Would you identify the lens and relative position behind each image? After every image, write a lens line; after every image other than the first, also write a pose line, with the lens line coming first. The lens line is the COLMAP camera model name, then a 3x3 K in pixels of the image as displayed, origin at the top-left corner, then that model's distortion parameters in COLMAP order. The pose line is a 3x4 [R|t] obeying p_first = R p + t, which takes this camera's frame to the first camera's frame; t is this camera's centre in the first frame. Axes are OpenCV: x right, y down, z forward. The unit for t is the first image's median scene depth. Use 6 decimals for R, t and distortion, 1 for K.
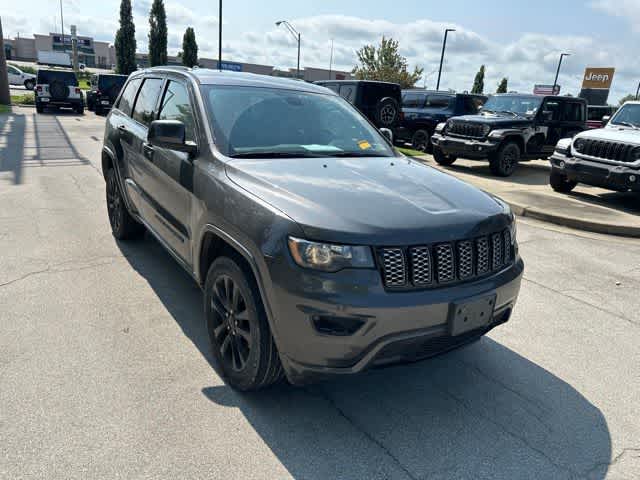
lens RADIAL K [[453.7, 0, 320.0], [0, 453.7, 240.0], [0, 0, 1]] dist [0.027548, -0.027186]
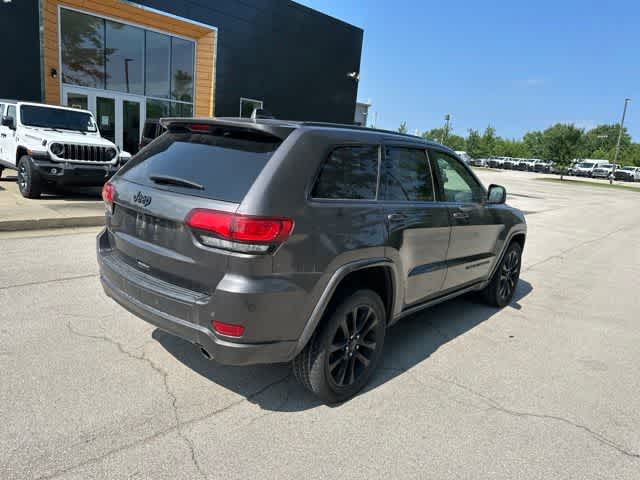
lens RADIAL K [[453.7, 0, 320.0], [0, 453.7, 240.0], [0, 0, 1]] dist [0.027548, -0.027186]
pose [[-0.246600, -0.283985, 0.926575, -0.447013], [0.188686, 0.923736, 0.333332, -0.195384], [-0.950571, 0.257031, -0.174209, 0.516174]]
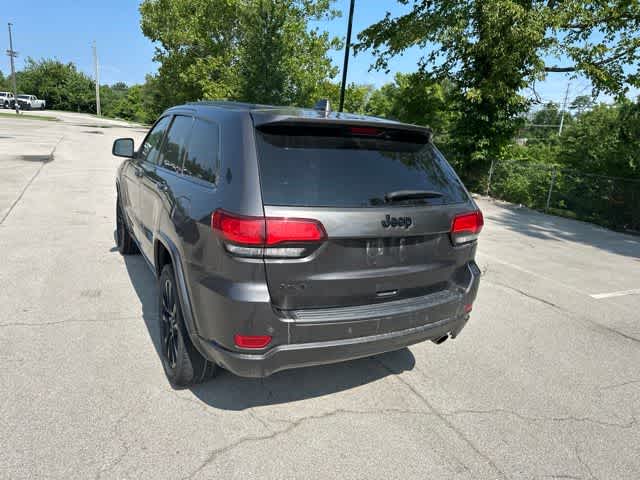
lens RADIAL K [[454.6, 0, 320.2], [0, 454.6, 236.4], [0, 0, 1]] dist [0.023583, -0.021724]
pose [[-0.984101, -0.167605, 0.058770, -0.158072], [-0.113481, 0.847898, 0.517872, -0.255767], [-0.136629, 0.502969, -0.853437, 0.759521]]
